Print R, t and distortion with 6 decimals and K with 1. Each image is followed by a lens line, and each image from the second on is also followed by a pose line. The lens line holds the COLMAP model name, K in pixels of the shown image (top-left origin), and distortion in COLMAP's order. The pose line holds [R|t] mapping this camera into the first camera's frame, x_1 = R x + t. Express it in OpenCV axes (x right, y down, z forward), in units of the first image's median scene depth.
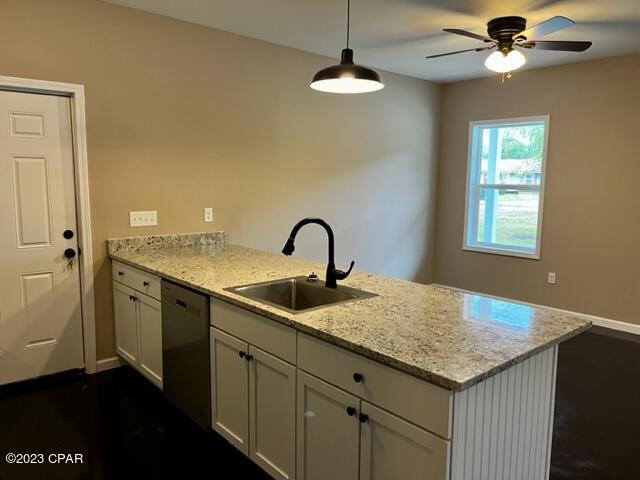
lens RADIAL K [[488.2, 0, 318.7], [0, 488.2, 233.1], [0, 0, 1]] dist [0.001327, -0.003824]
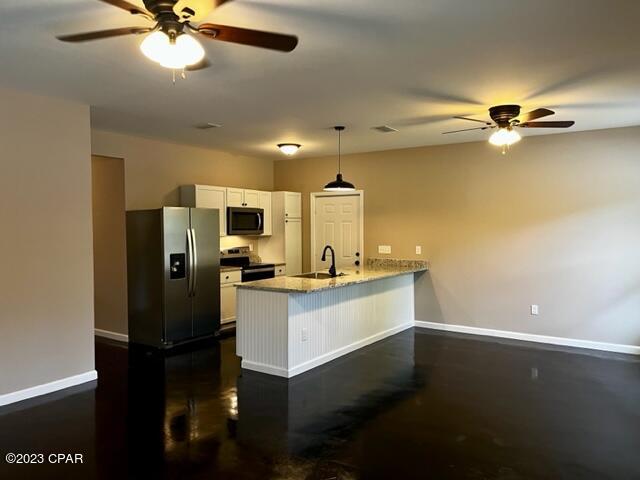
lens RADIAL K [[490.1, 0, 320.0], [0, 490.1, 240.0], [0, 0, 1]] dist [0.004767, -0.000220]
pose [[0.271228, 0.017756, -0.962351, 1.540145], [-0.109835, 0.993870, -0.012618, -0.014392], [0.956228, 0.109122, 0.271515, 0.184608]]
